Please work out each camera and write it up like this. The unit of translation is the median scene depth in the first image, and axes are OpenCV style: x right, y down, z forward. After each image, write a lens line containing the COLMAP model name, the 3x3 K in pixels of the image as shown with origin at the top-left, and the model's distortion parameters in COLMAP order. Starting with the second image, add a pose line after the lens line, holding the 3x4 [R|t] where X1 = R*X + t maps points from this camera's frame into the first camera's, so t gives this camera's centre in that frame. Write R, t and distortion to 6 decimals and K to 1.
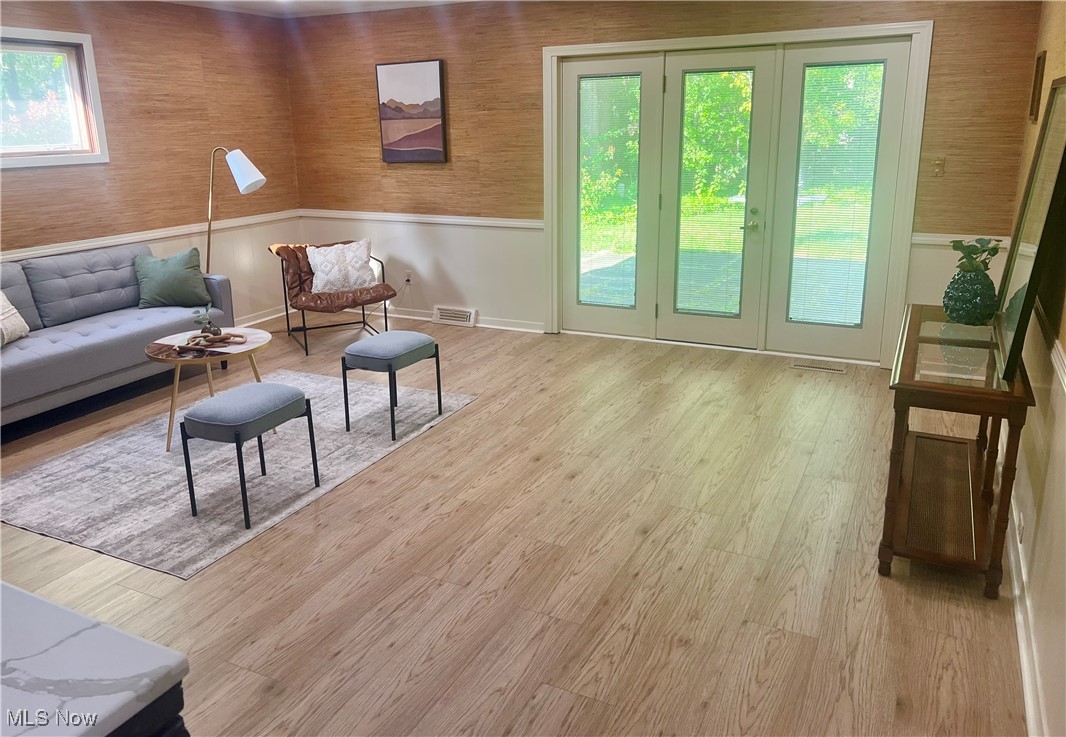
lens RADIAL K [[820.7, 0, 508.5], [0, 820.7, 333.3], [0, 0, 1]] dist [0.010306, 0.000764]
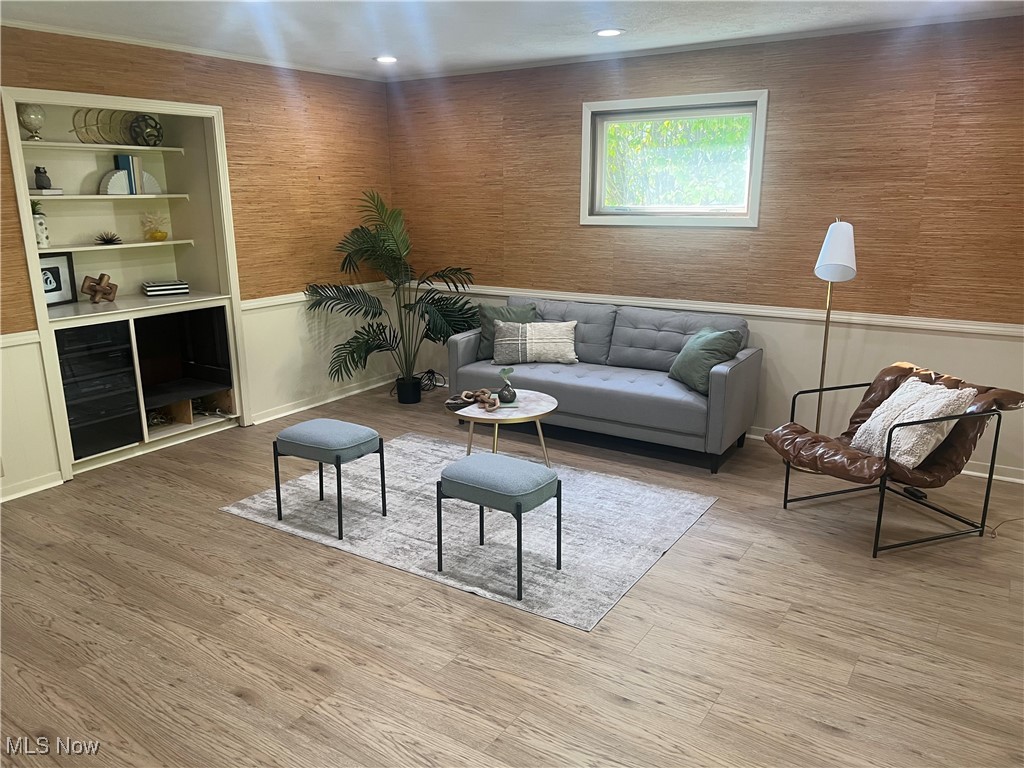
lens RADIAL K [[764.5, 0, 505.4], [0, 764.5, 383.2], [0, 0, 1]] dist [0.063572, -0.072845]
pose [[-0.107661, 0.264310, -0.958410, 0.608511], [-0.240639, 0.928420, 0.283071, -0.314700], [0.964625, 0.261107, -0.036351, 1.137111]]
